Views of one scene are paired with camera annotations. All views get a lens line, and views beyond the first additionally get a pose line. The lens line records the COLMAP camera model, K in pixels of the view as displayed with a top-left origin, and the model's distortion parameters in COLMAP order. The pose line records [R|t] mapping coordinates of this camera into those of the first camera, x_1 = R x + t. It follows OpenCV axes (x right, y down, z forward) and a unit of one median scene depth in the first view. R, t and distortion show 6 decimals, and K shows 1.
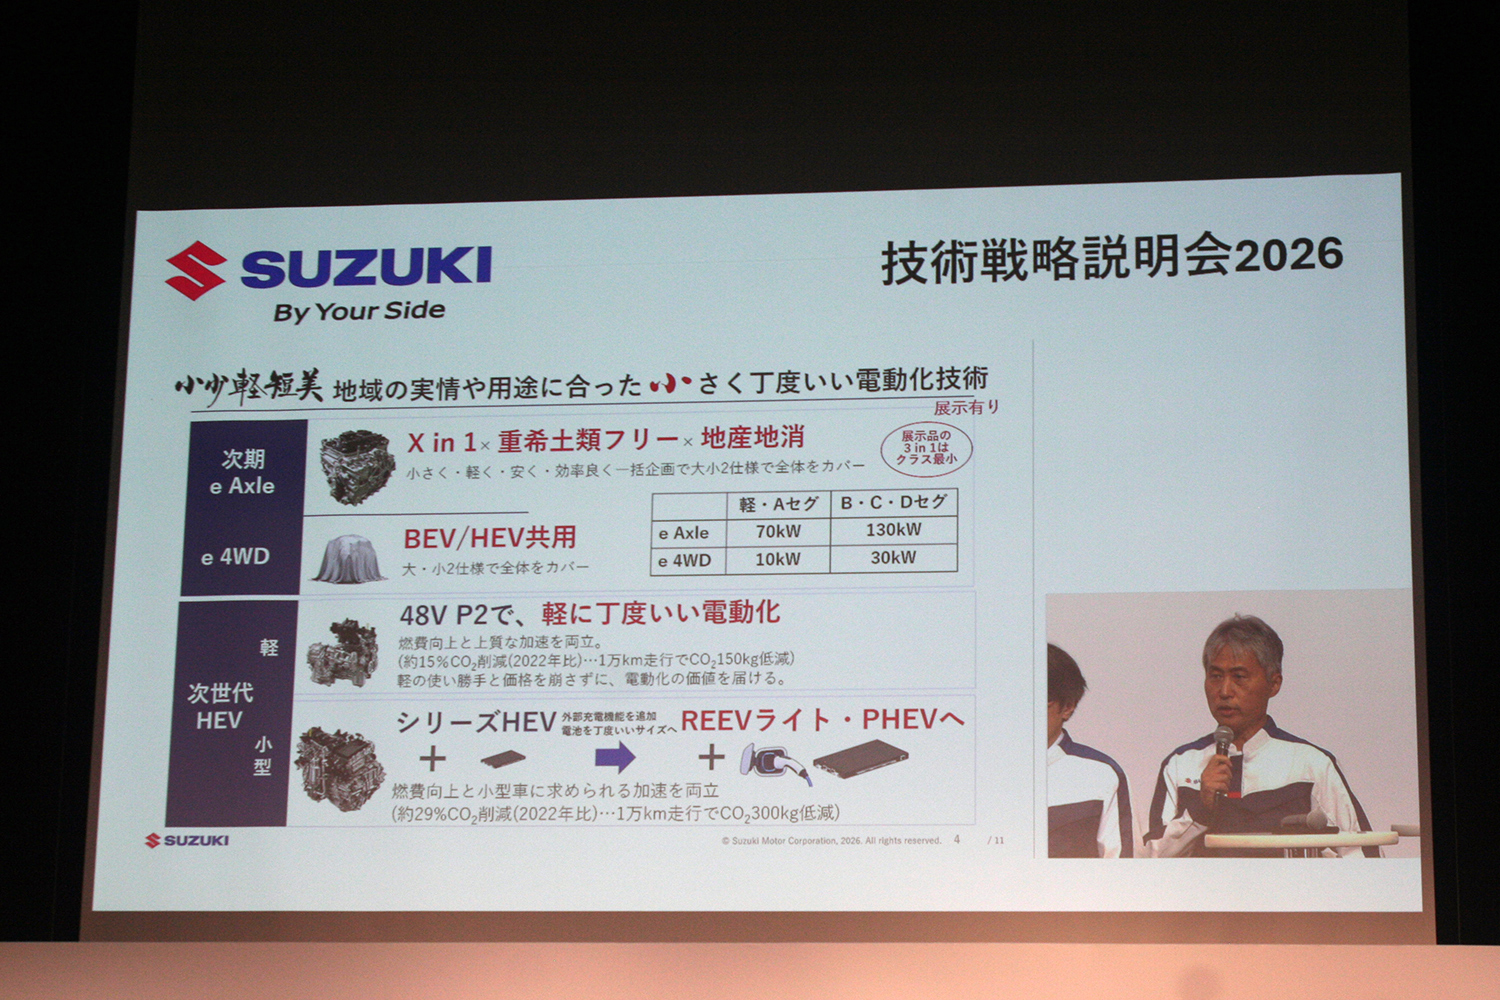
lens RADIAL K [[1929.1, 0, 750.2], [0, 1929.1, 495.7], [0, 0, 1]] dist [0.095118, 0.000000]
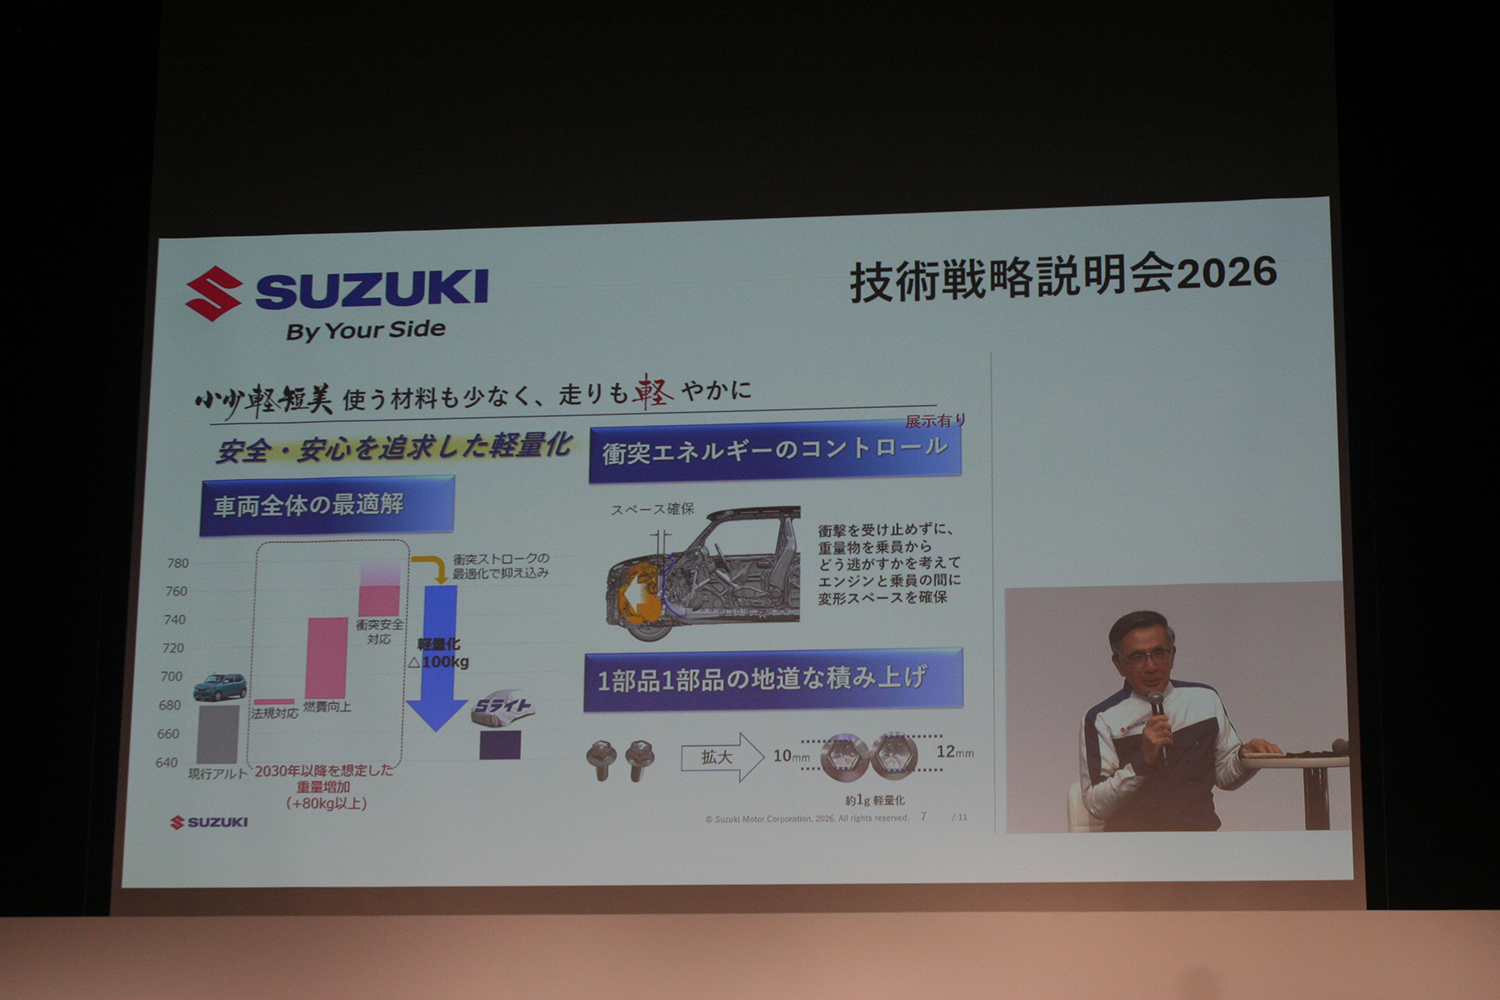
lens RADIAL K [[2172.3, 0, 756.6], [0, 2172.3, 495.2], [0, 0, 1]] dist [0.096129, 0.000000]
pose [[0.999961, -0.006521, 0.005998, 0.007683], [0.006524, 0.999979, -0.000544, -0.001364], [-0.005995, 0.000583, 0.999982, -0.212719]]
